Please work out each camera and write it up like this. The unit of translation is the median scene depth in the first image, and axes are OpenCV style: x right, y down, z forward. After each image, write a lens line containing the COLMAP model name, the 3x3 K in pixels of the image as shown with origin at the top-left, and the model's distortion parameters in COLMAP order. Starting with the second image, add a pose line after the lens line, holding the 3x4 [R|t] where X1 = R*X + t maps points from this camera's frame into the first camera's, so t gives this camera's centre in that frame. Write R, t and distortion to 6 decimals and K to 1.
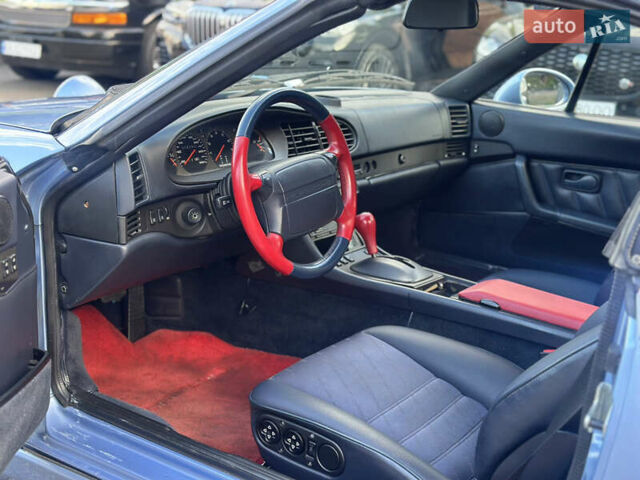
lens RADIAL K [[894.6, 0, 315.6], [0, 894.6, 241.9], [0, 0, 1]] dist [0.108940, 0.000000]
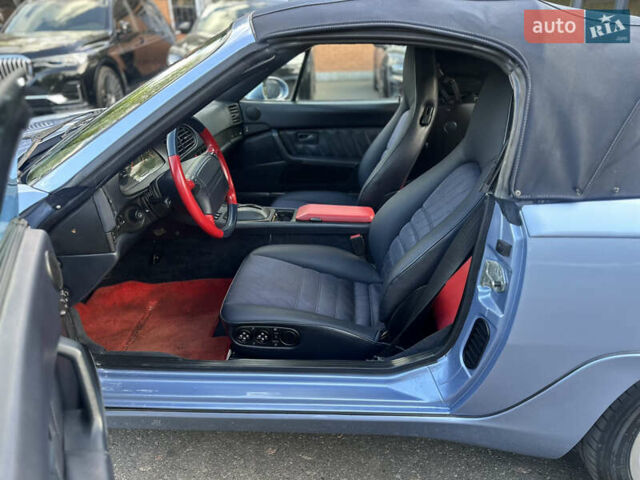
lens RADIAL K [[448.9, 0, 334.2], [0, 448.9, 246.4], [0, 0, 1]] dist [0.030434, -0.057511]
pose [[0.836035, -0.282547, 0.470332, -0.177259], [0.188240, 0.952891, 0.237834, -0.072957], [-0.515374, -0.110302, 0.849837, 0.174990]]
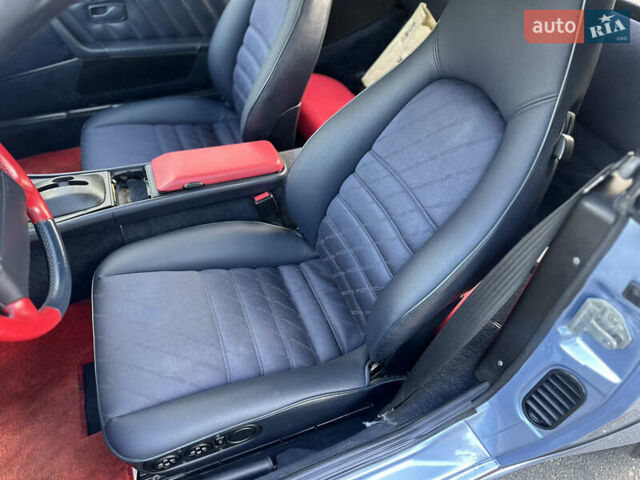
lens RADIAL K [[448.9, 0, 323.1], [0, 448.9, 236.1], [0, 0, 1]] dist [0.030434, -0.057511]
pose [[0.534270, -0.611328, 0.583809, -0.065915], [0.210608, 0.765129, 0.608458, -0.153675], [-0.818657, -0.202126, 0.537537, 0.468502]]
